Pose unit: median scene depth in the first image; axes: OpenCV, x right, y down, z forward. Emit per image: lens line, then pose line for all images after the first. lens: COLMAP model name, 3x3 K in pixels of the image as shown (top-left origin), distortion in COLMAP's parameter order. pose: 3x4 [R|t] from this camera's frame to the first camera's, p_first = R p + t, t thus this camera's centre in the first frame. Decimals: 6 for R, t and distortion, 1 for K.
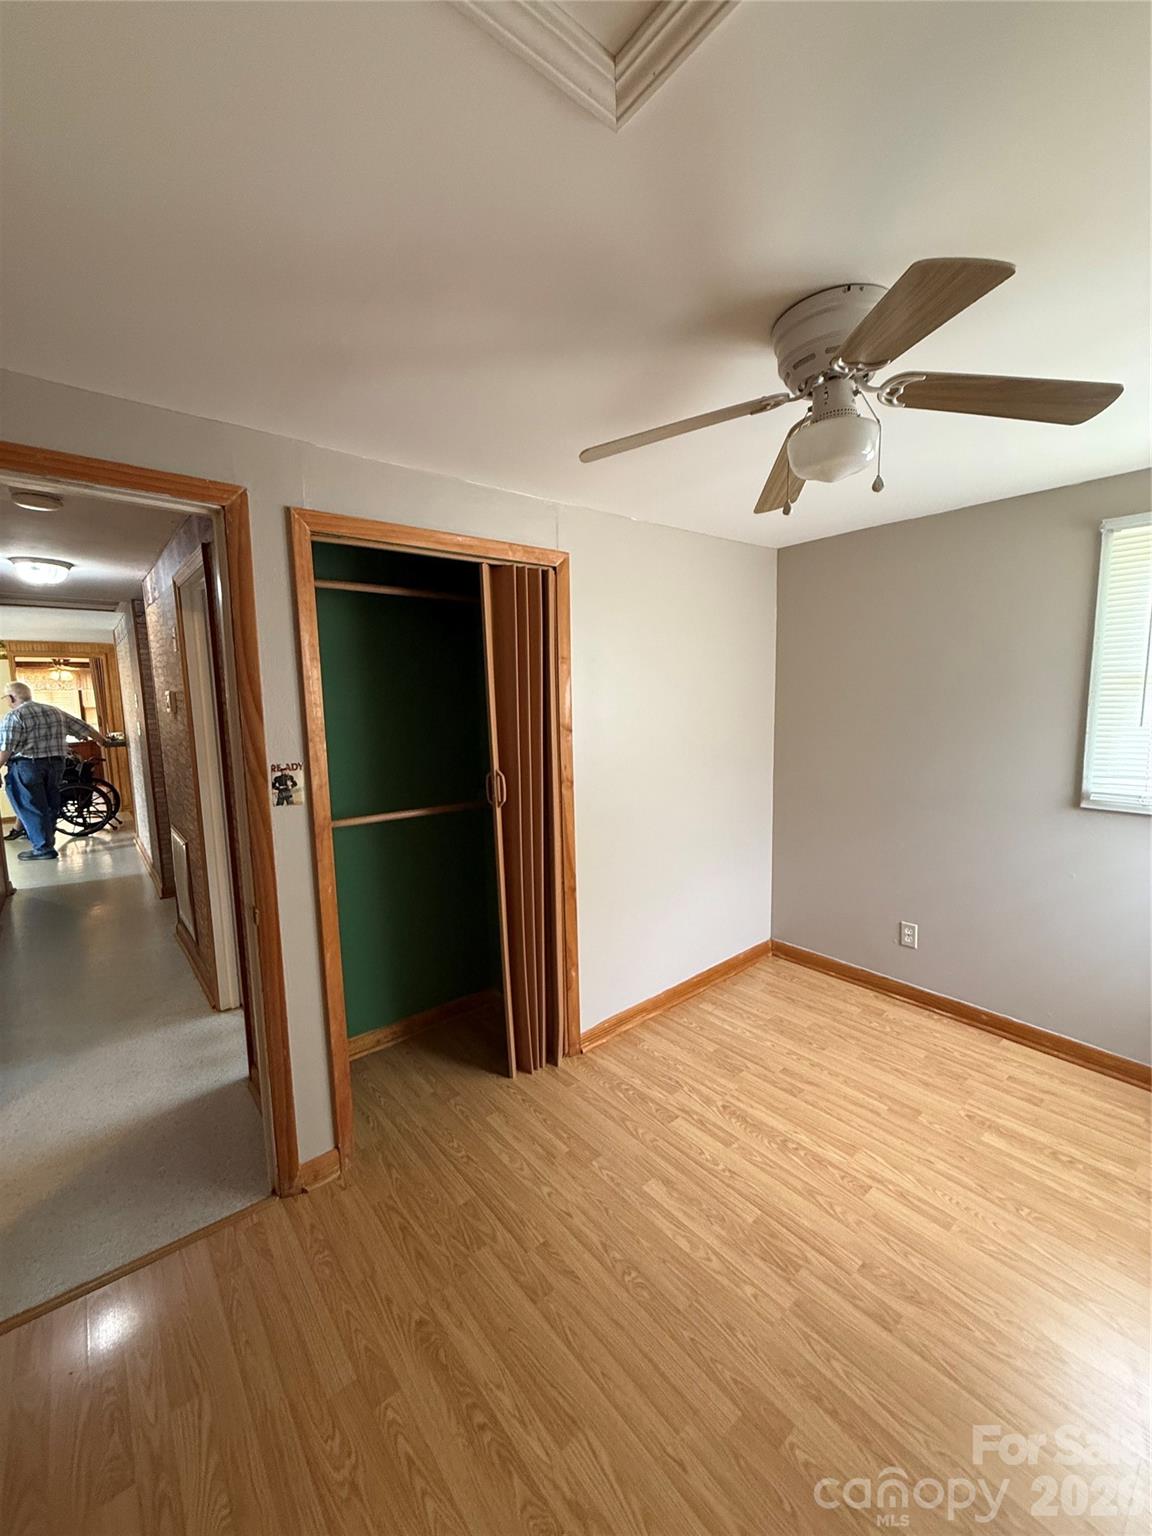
lens RADIAL K [[608.2, 0, 575.6], [0, 608.2, 765.4], [0, 0, 1]] dist [-0.006639, 0.000638]
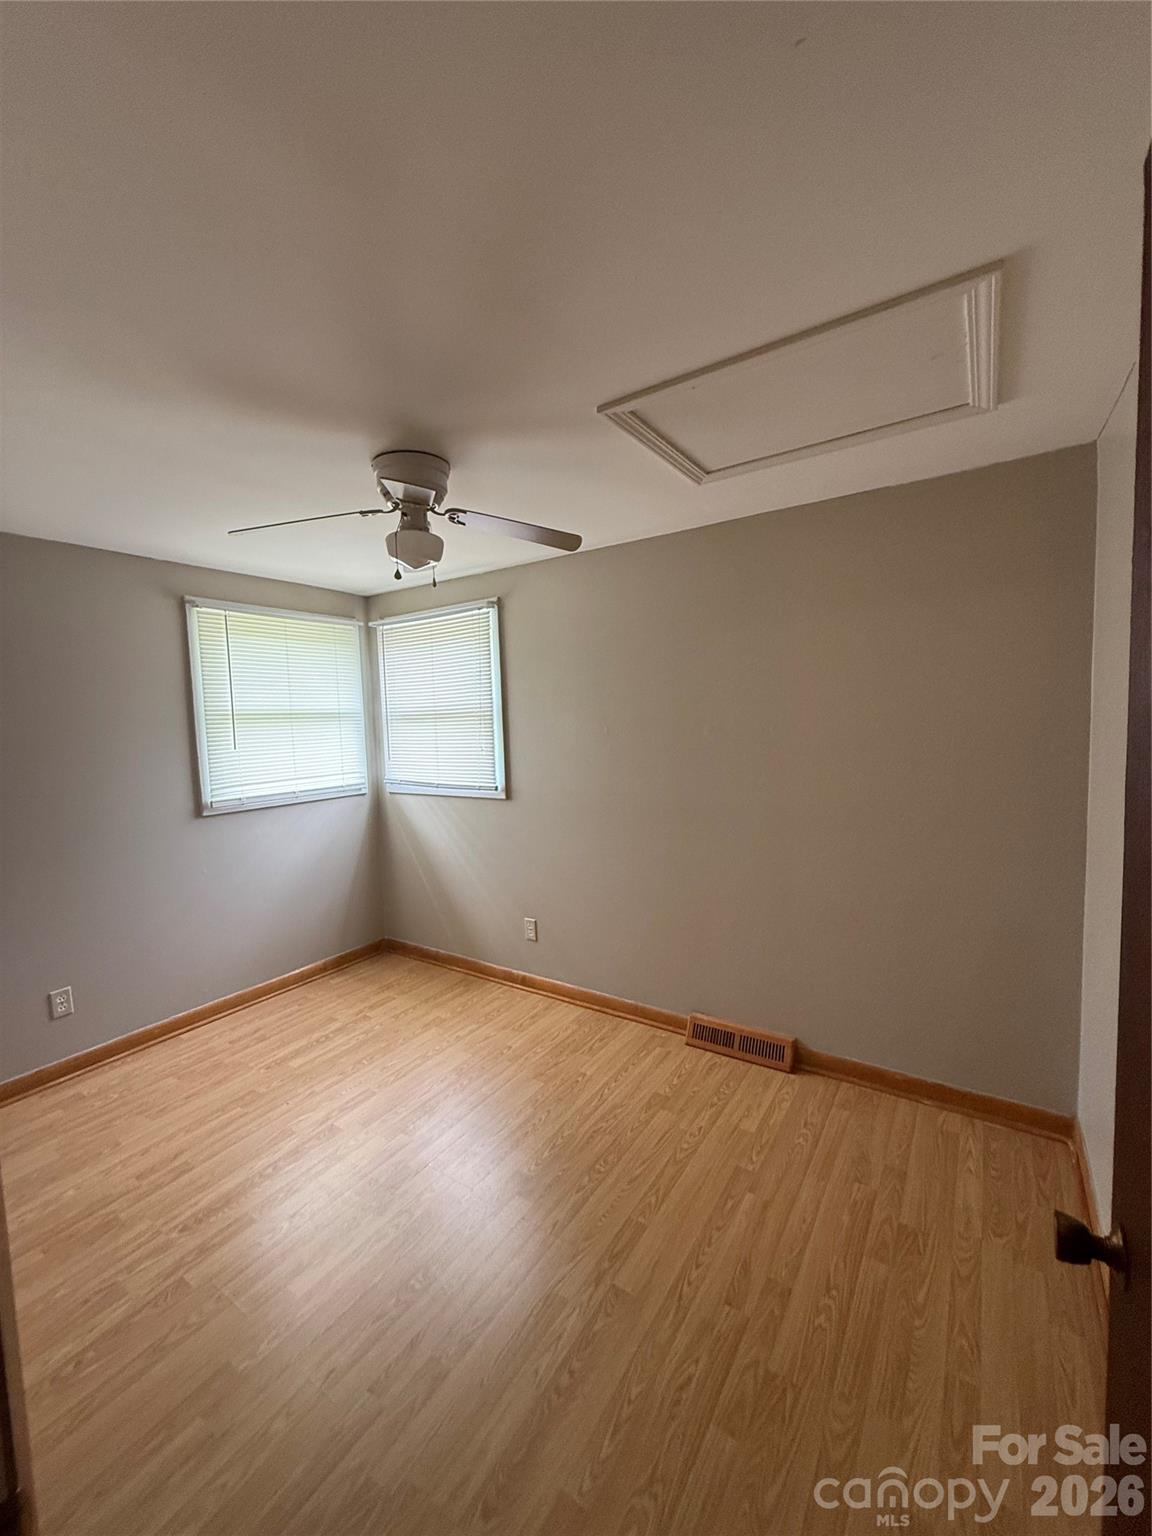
lens RADIAL K [[608.2, 0, 575.4], [0, 608.2, 767.5], [0, 0, 1]] dist [-0.006639, 0.000638]
pose [[-0.287786, -0.052160, 0.956273, -0.631609], [0.148260, 0.984051, 0.098294, -0.043008], [-0.946149, 0.170065, -0.275463, 0.615139]]
